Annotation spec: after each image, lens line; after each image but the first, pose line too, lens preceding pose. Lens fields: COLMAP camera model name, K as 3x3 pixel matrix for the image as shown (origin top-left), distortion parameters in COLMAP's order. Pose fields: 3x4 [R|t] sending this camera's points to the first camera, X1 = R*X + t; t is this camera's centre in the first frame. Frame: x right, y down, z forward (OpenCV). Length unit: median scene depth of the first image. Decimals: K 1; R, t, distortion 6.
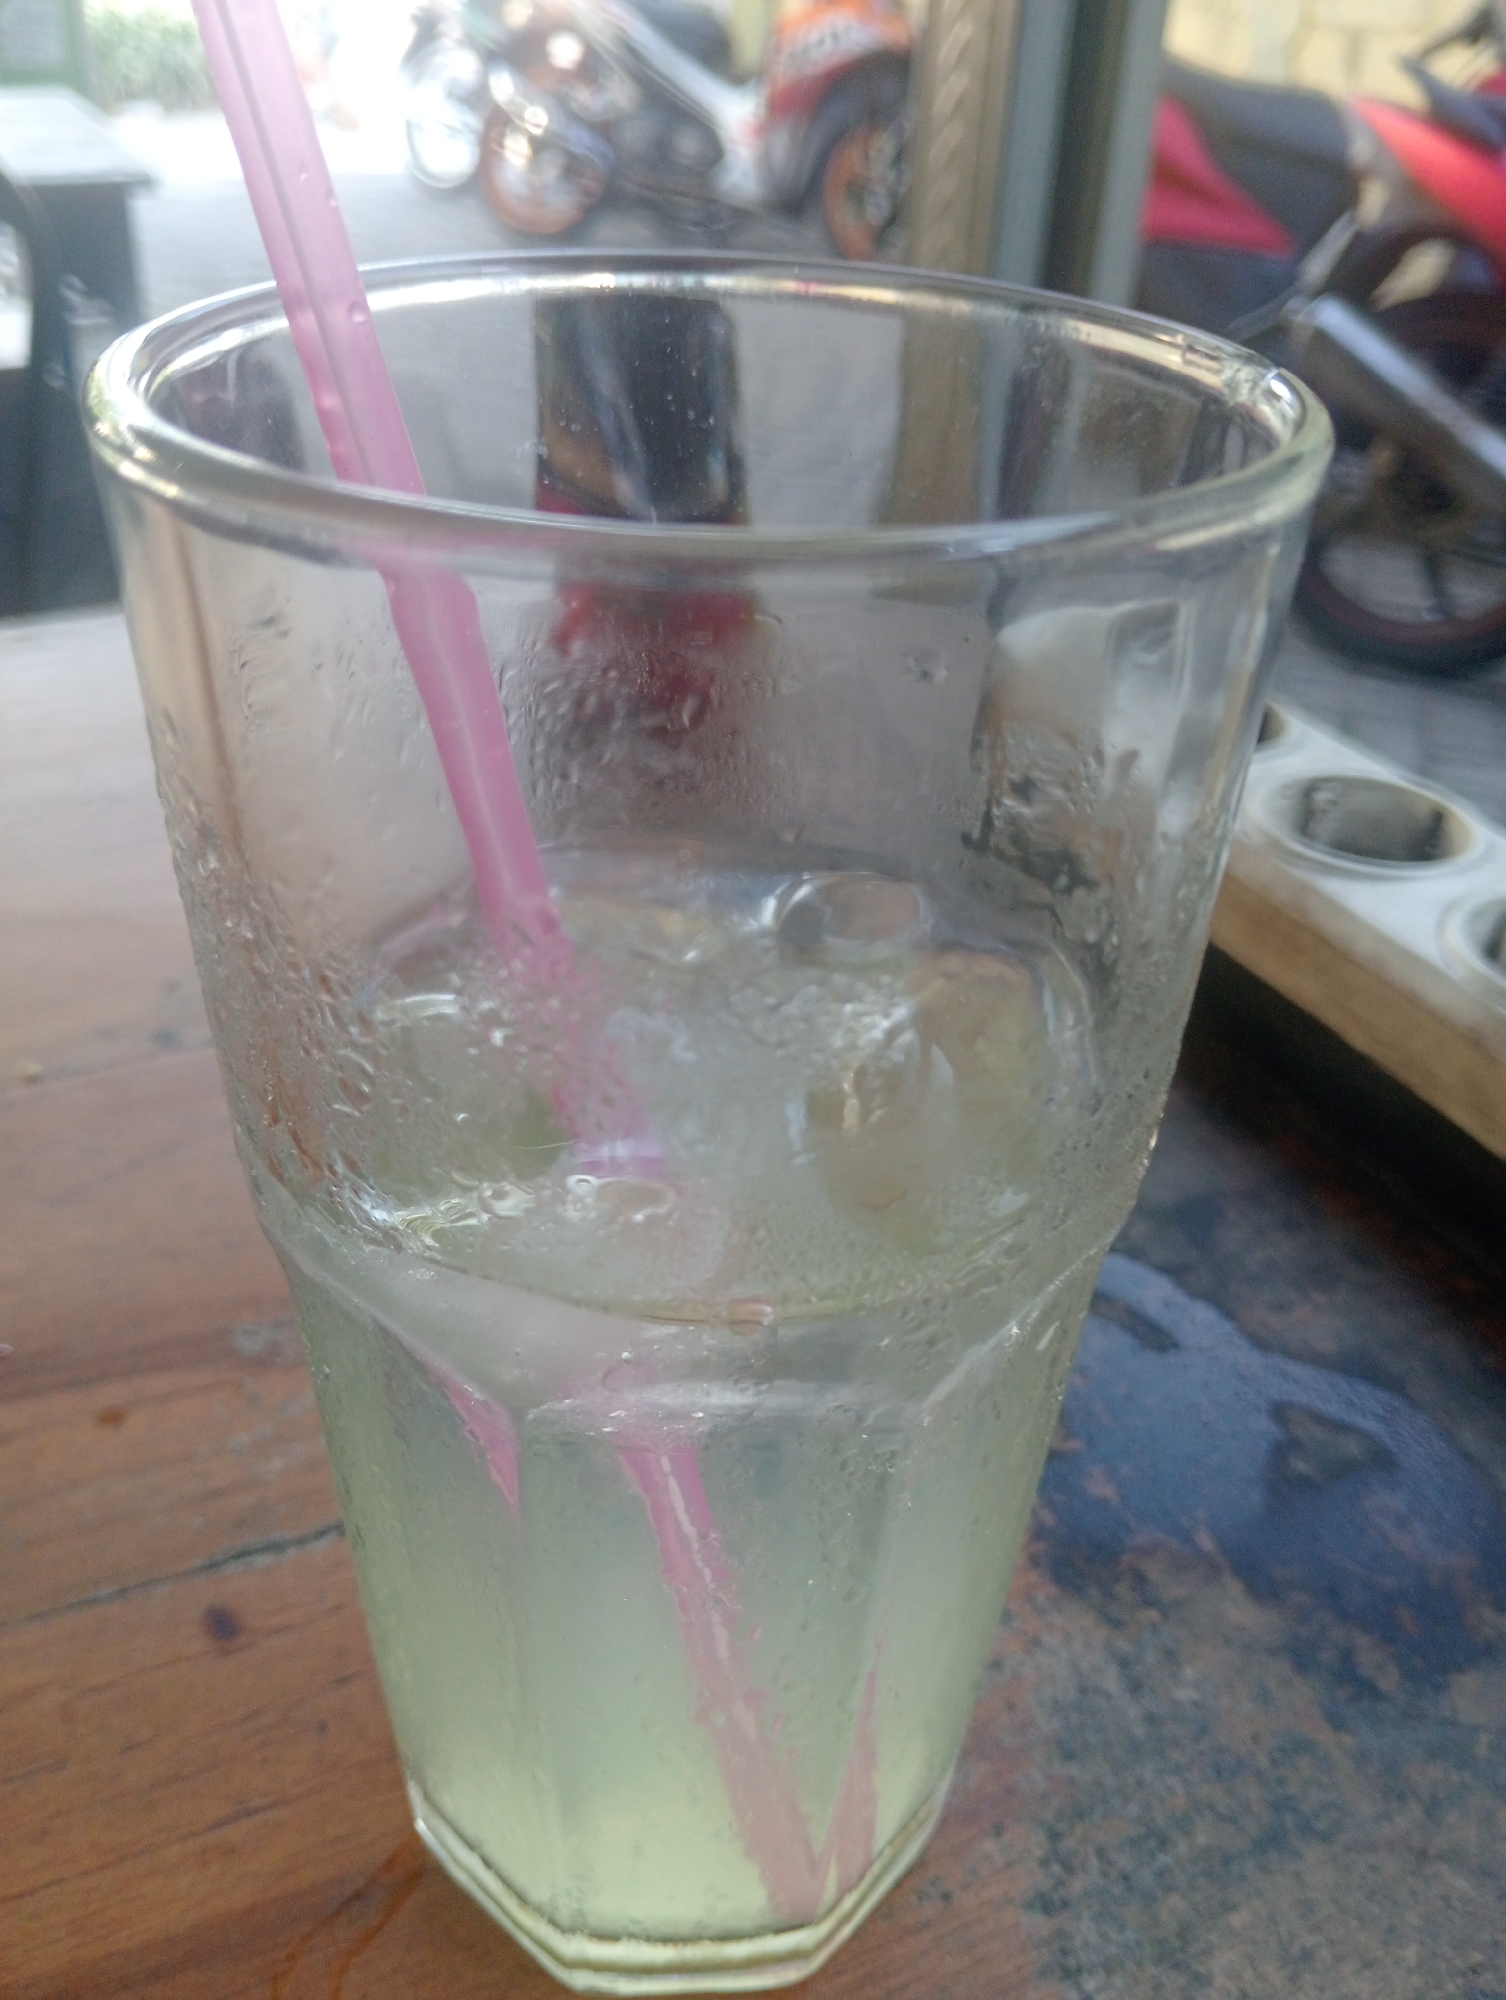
lens RADIAL K [[1646.1, 0, 759.5], [0, 1646.1, 1026.7], [0, 0, 1]] dist [0.012138, -0.098271]
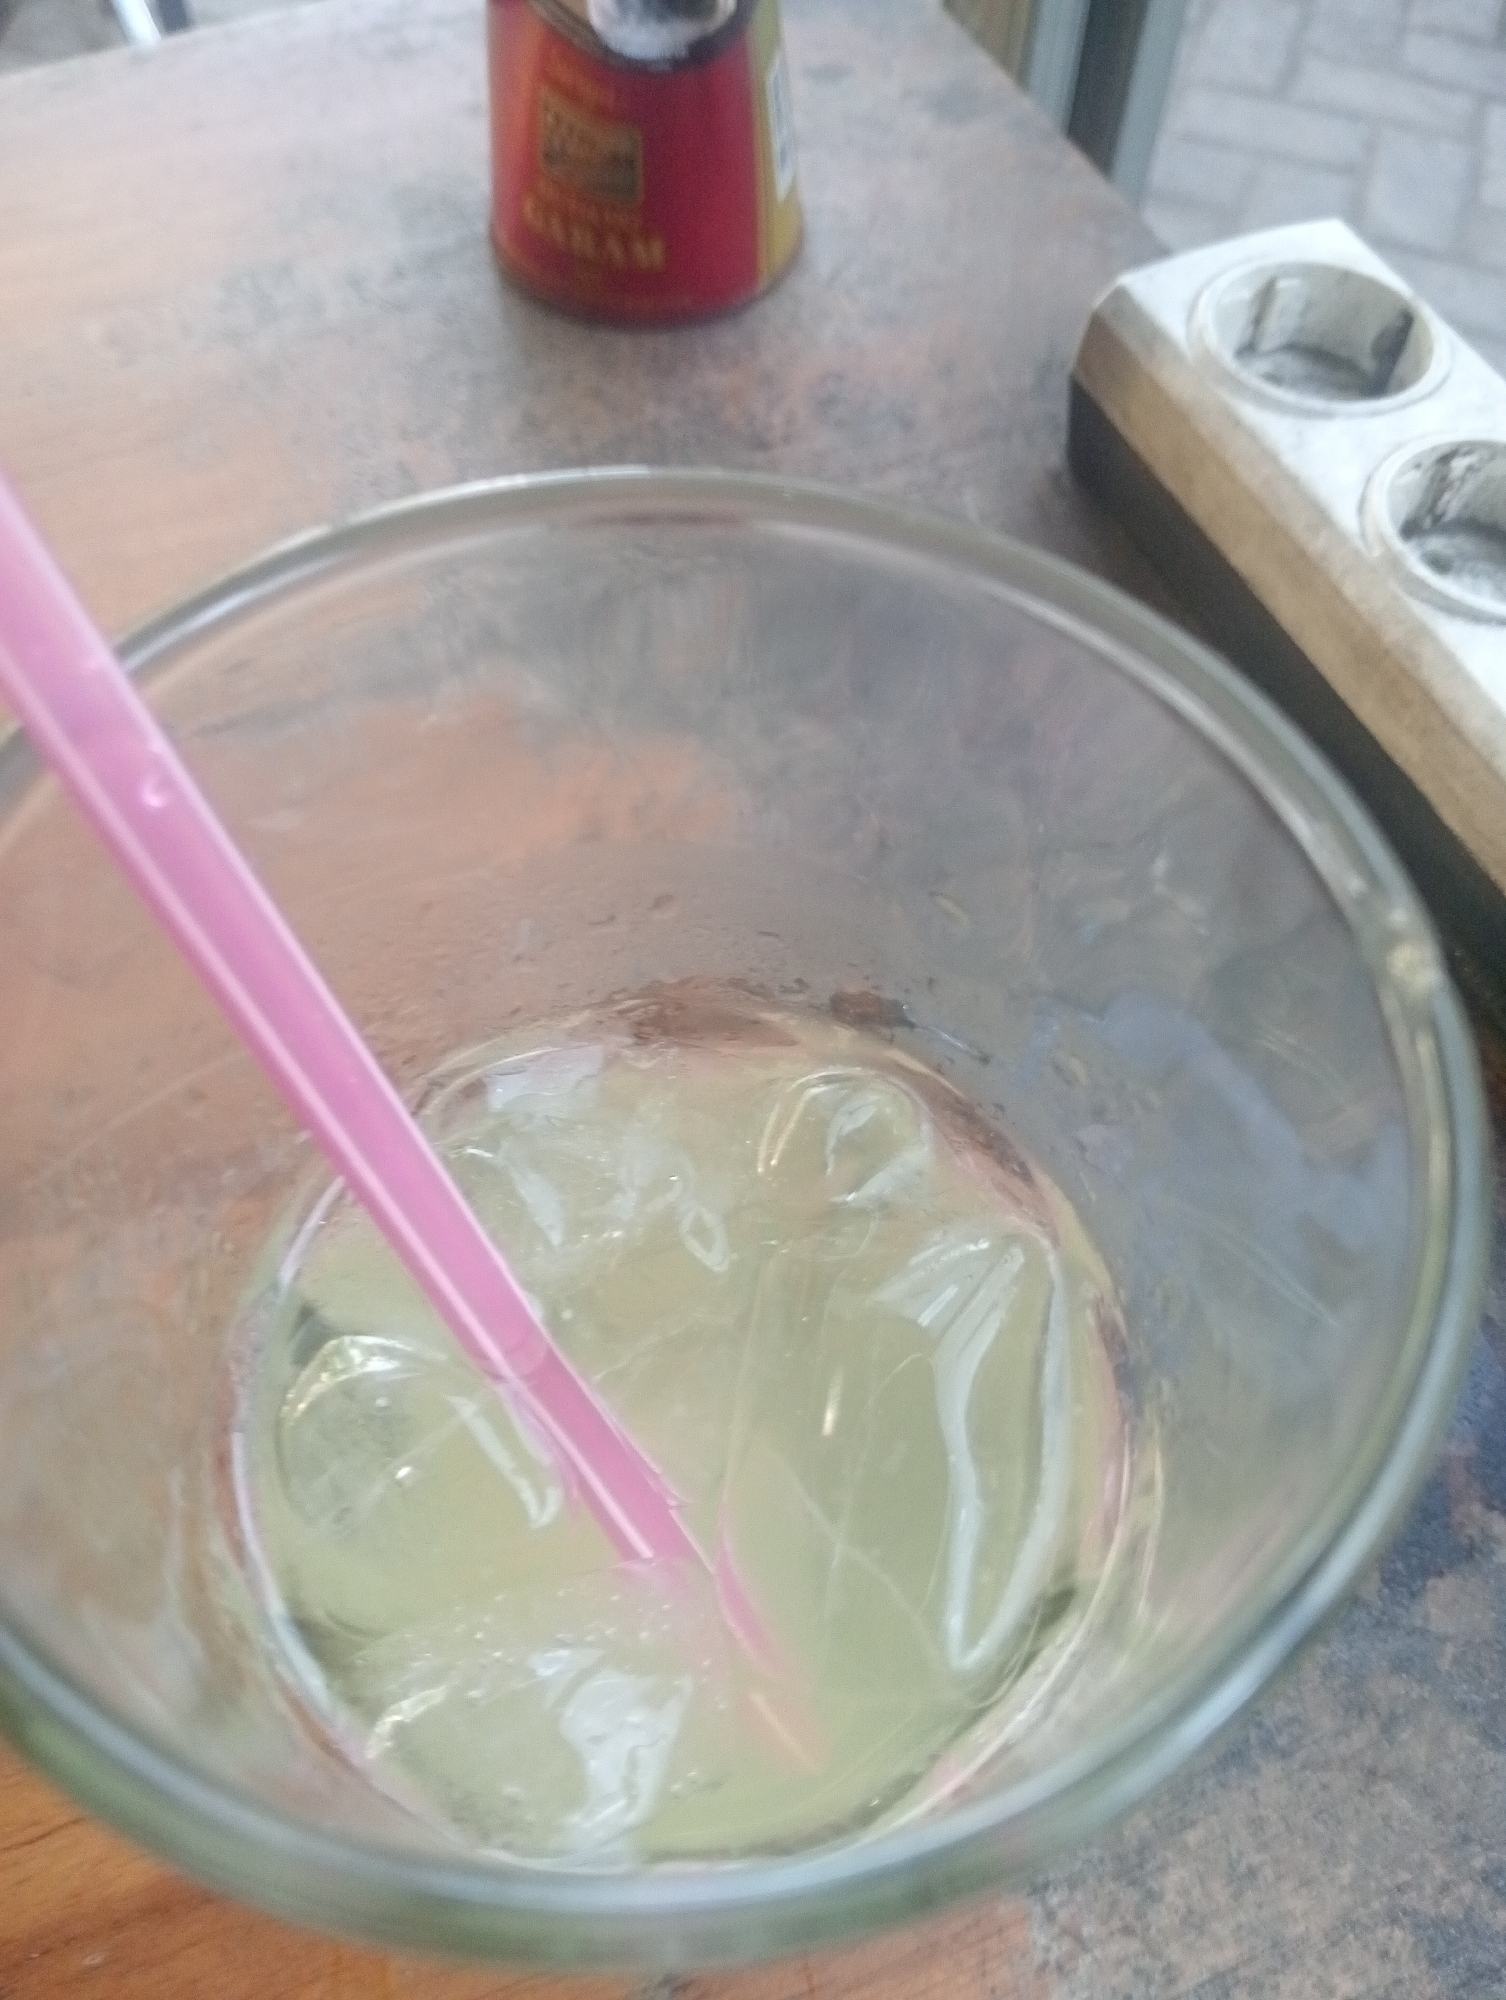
lens RADIAL K [[1646.1, 0, 747.1], [0, 1646.1, 988.8], [0, 0, 1]] dist [0.012138, -0.098271]
pose [[0.999392, 0.015158, -0.031398, 0.013941], [-0.000867, 0.911068, 0.412255, -0.395543], [0.034855, -0.411977, 0.910527, 0.192278]]
